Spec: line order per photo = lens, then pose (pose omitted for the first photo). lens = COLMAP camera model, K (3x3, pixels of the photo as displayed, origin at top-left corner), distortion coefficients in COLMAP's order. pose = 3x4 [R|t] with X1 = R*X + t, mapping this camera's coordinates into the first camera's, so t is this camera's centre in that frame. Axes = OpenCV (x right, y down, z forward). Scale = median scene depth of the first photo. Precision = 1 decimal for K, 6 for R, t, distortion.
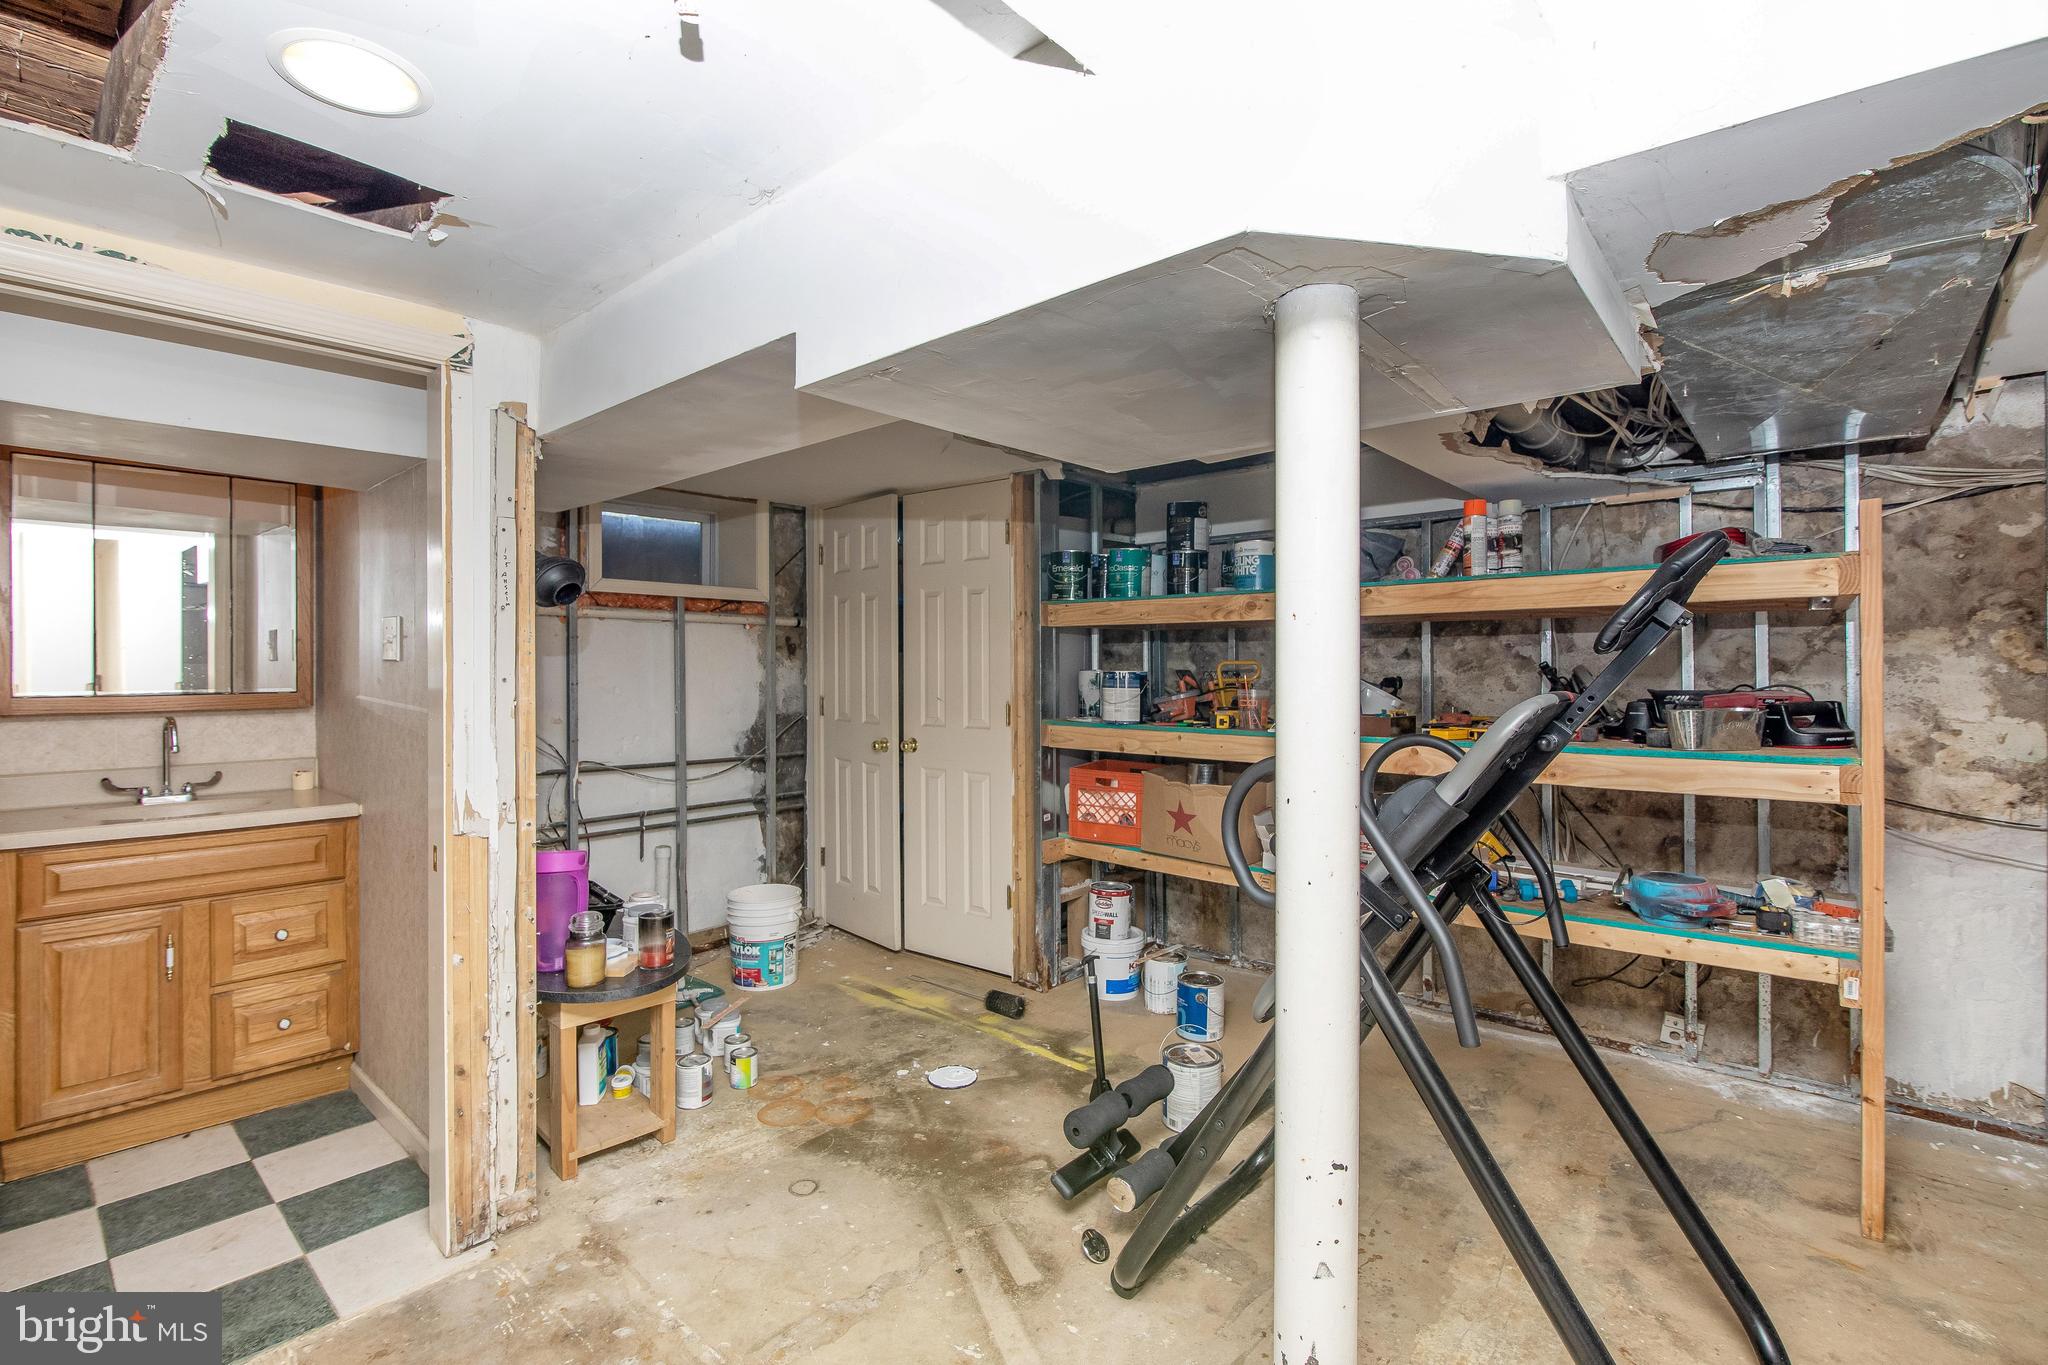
lens RADIAL K [[941.9, 0, 1018.6], [0, 941.9, 677.9], [0, 0, 1]] dist [-0.013338, 0.001993]
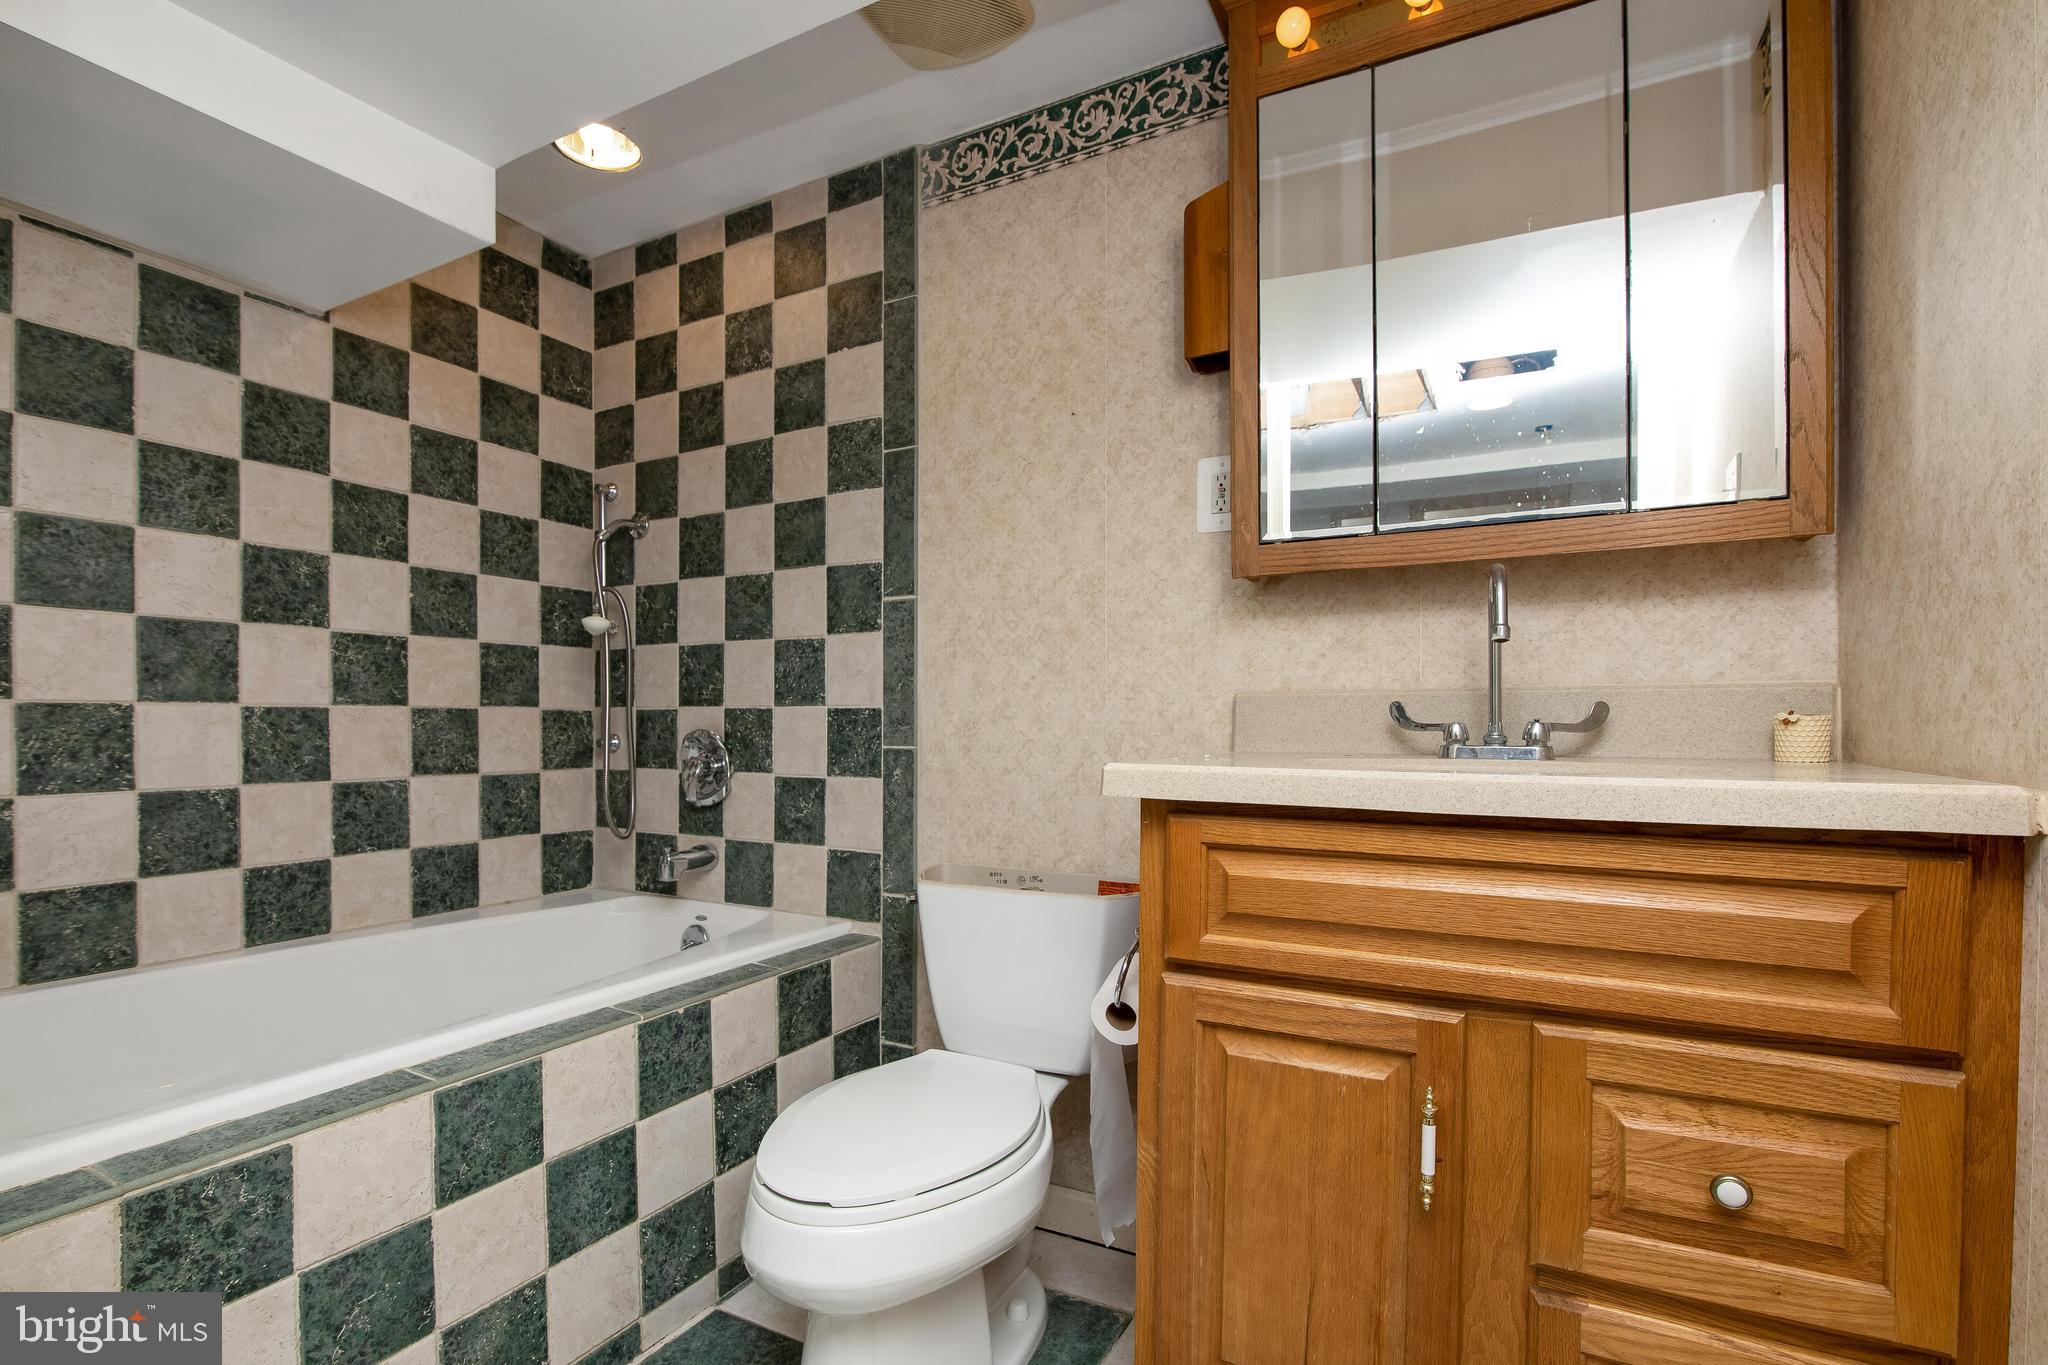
lens RADIAL K [[941.9, 0, 1008.2], [0, 941.9, 724.4], [0, 0, 1]] dist [-0.013338, 0.001993]
pose [[0.221782, 0.010211, -0.975043, -0.560182], [-0.000367, 0.999946, 0.010388, 0.122001], [0.975096, -0.001946, 0.221774, 0.721447]]
